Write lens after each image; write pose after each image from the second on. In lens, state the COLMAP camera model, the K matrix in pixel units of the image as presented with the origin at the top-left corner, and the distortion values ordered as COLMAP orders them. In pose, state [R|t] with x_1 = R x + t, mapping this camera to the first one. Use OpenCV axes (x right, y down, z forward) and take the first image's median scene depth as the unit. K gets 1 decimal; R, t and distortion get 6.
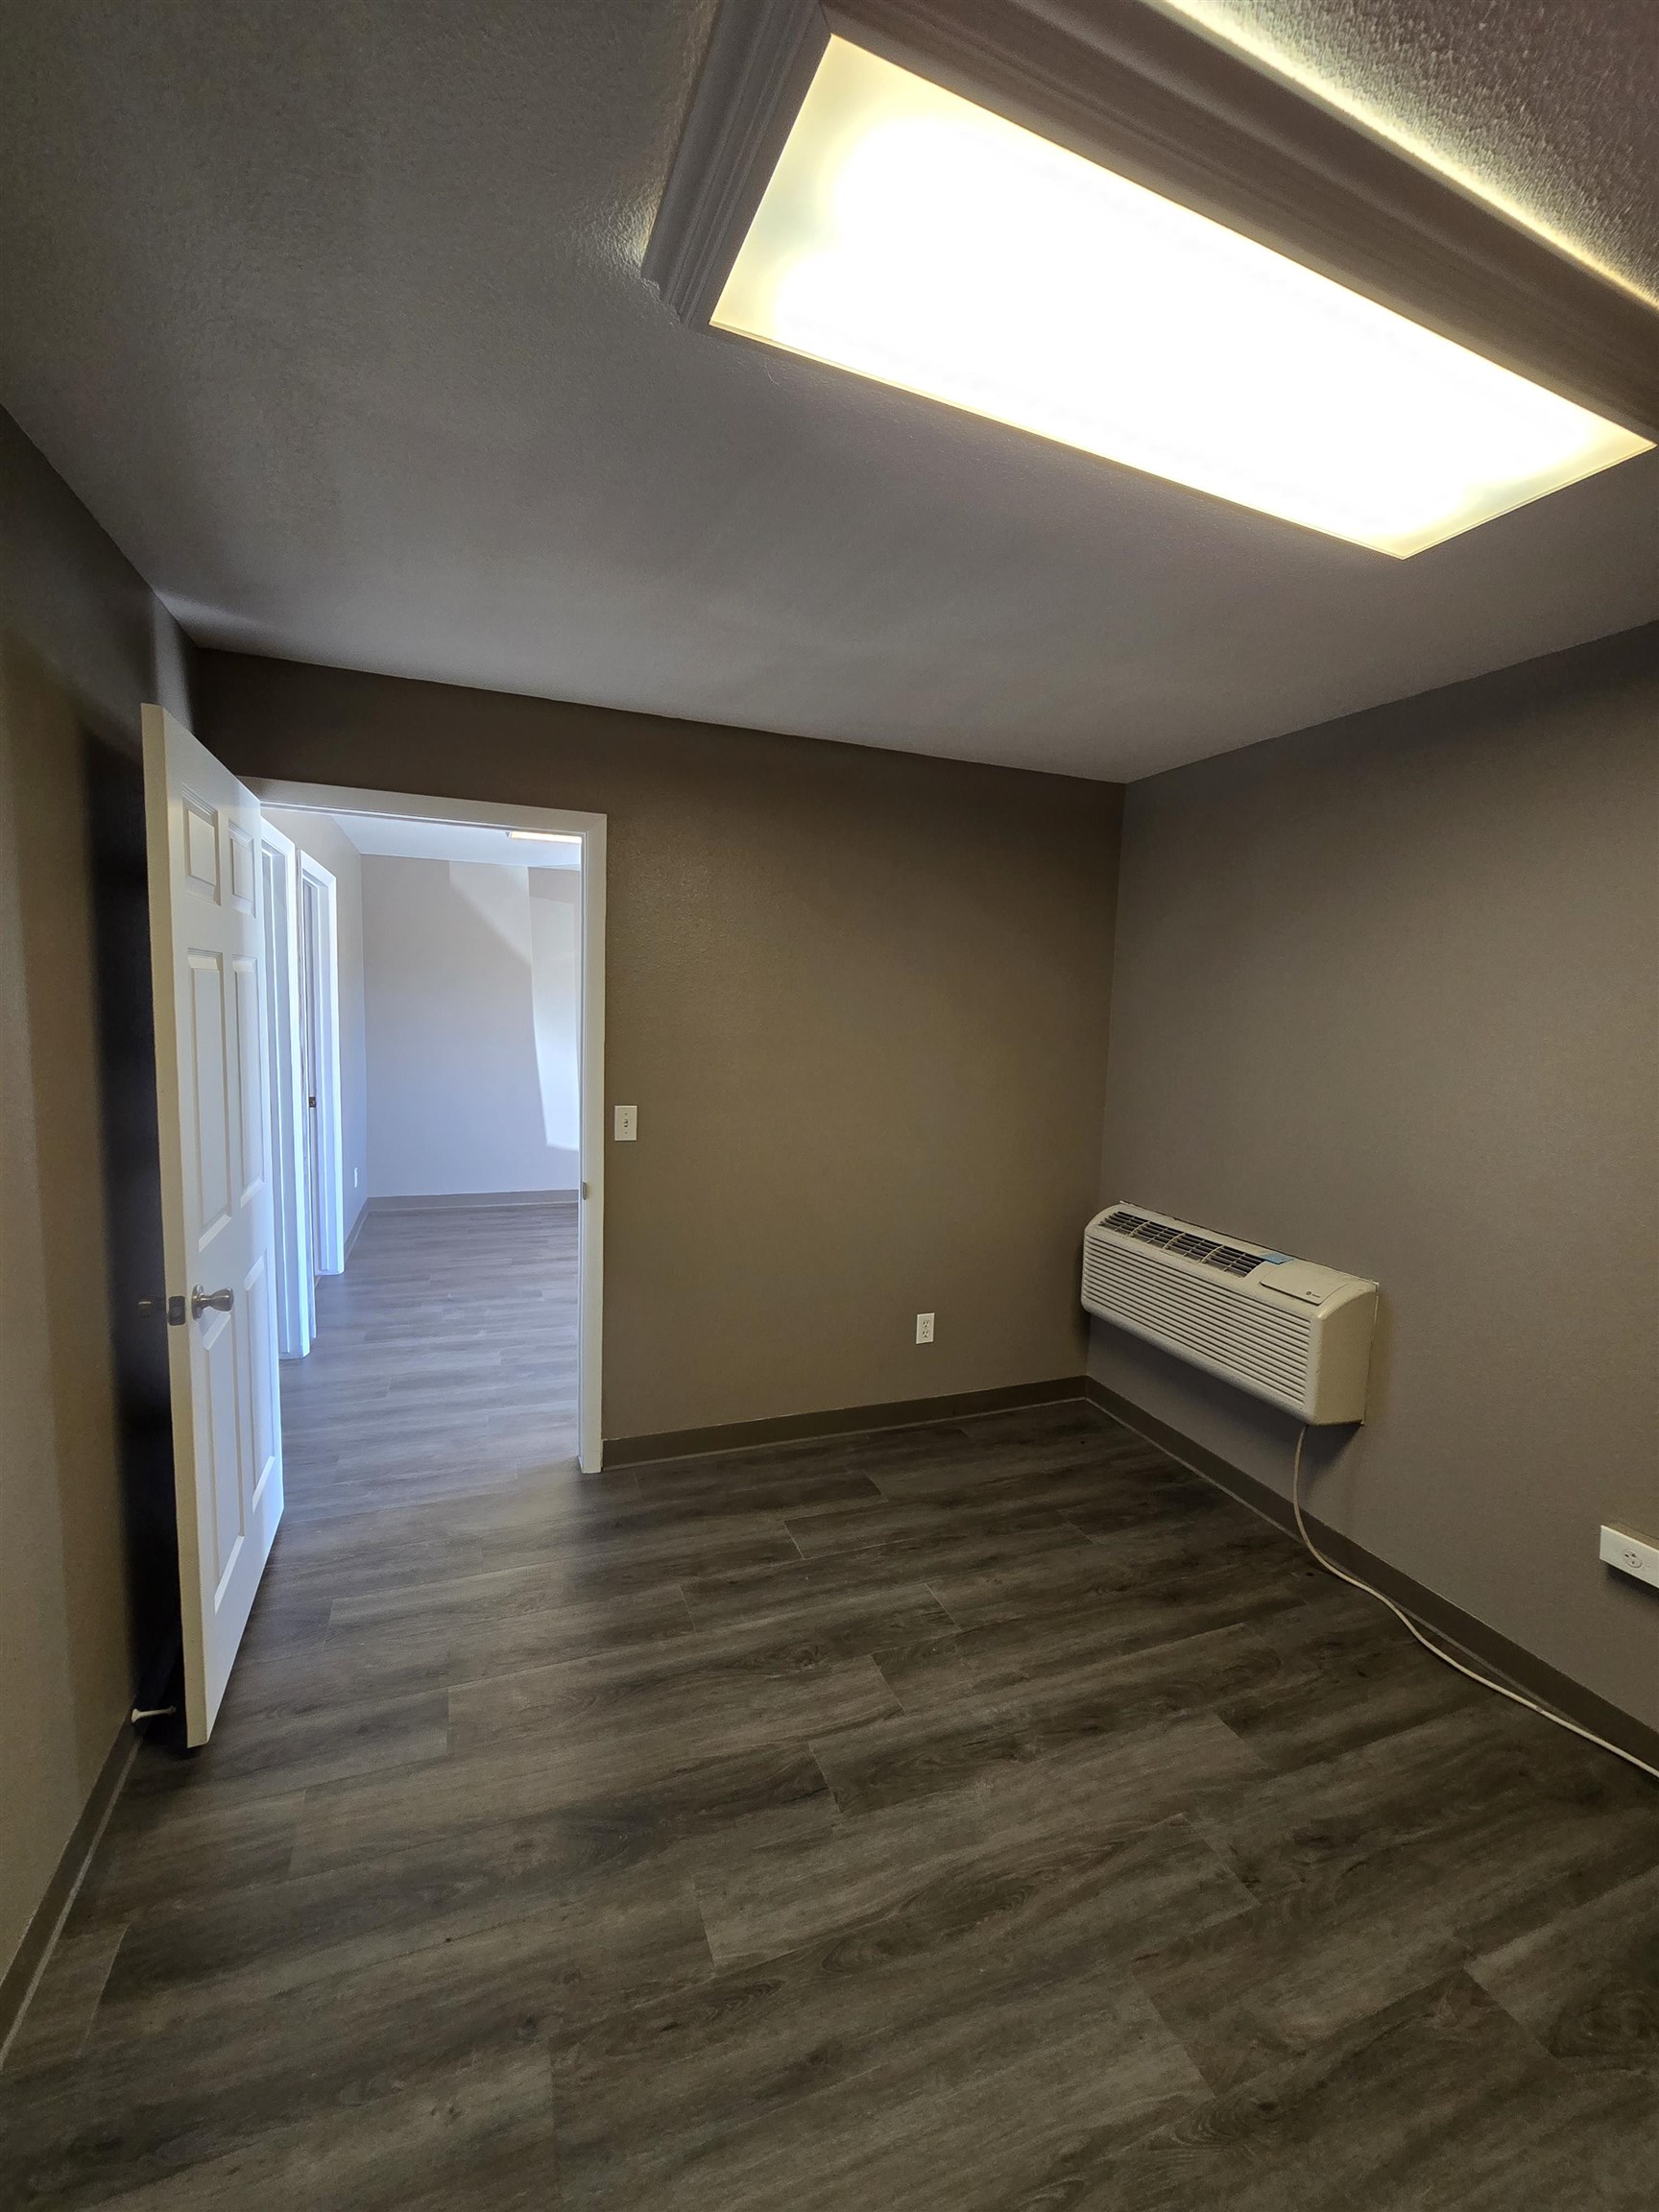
lens RADIAL K [[903.4, 0, 807.7], [0, 903.4, 1102.3], [0, 0, 1]] dist [-0.007525, 0.001855]
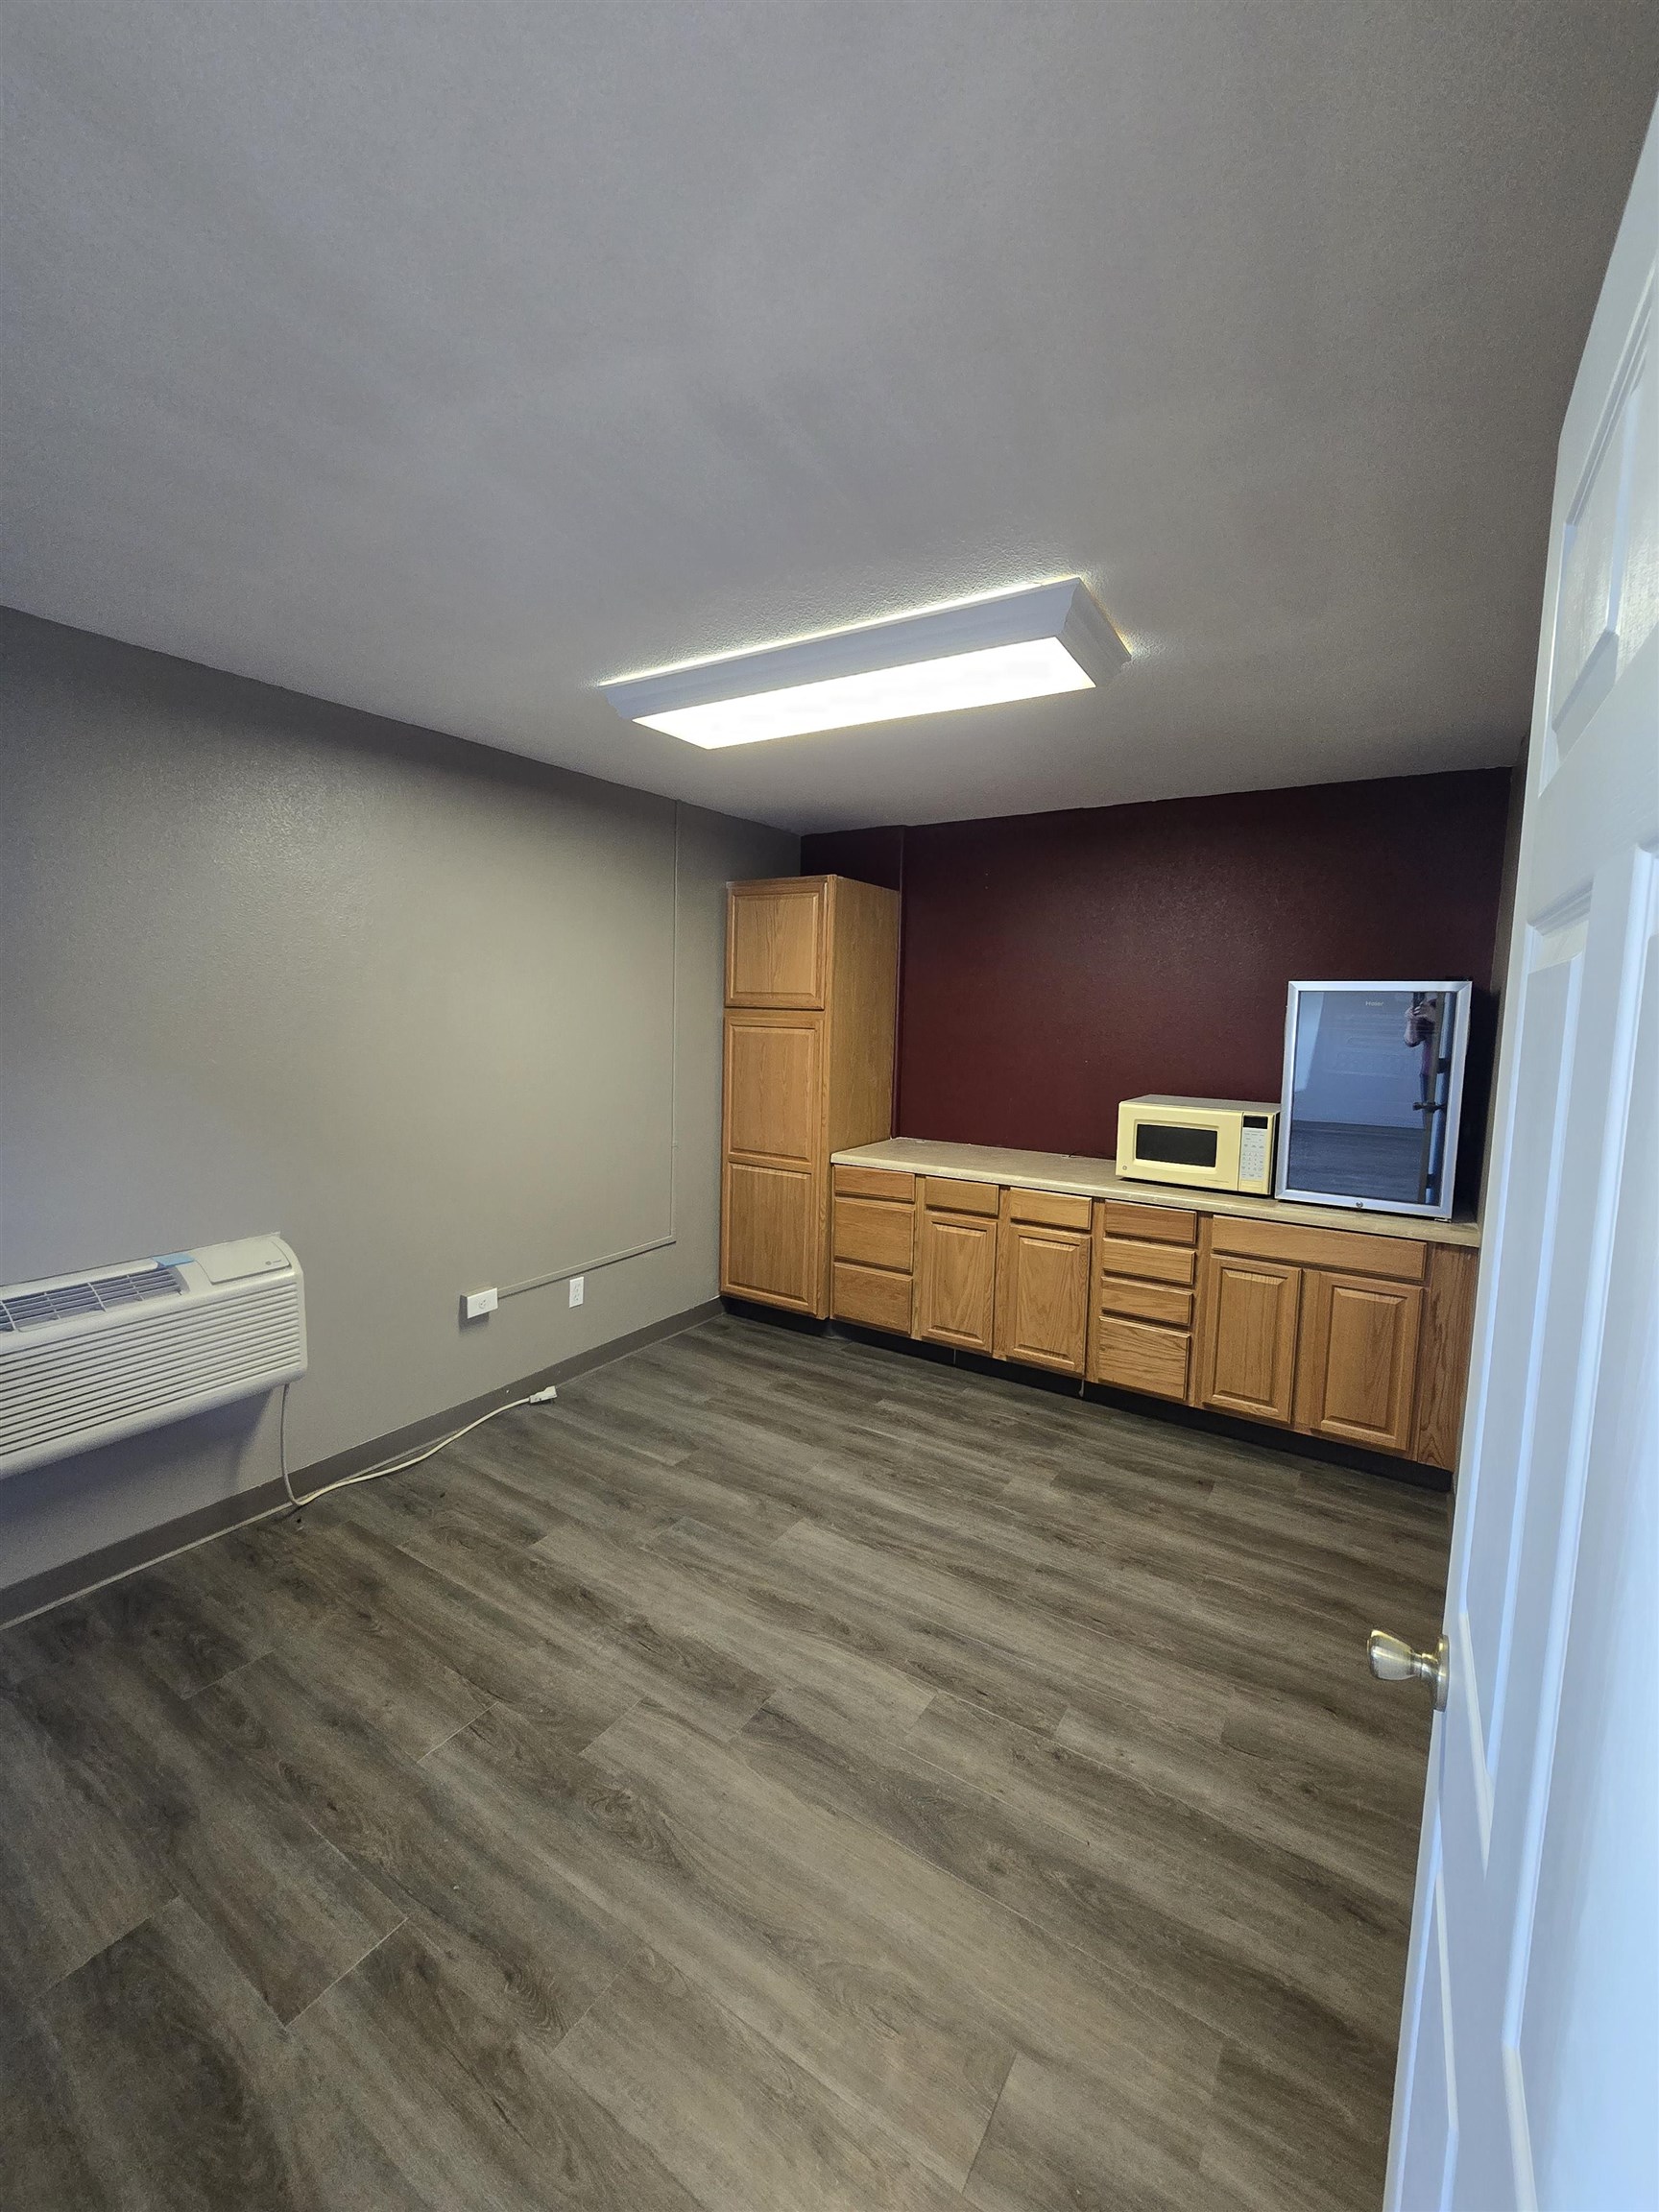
lens RADIAL K [[903.4, 0, 826.6], [0, 903.4, 1092.9], [0, 0, 1]] dist [-0.007525, 0.001855]
pose [[-0.593125, -0.121966, 0.795818, -0.860151], [0.053663, 0.980272, 0.190230, -0.191046], [-0.803320, 0.155537, -0.574879, 1.543002]]
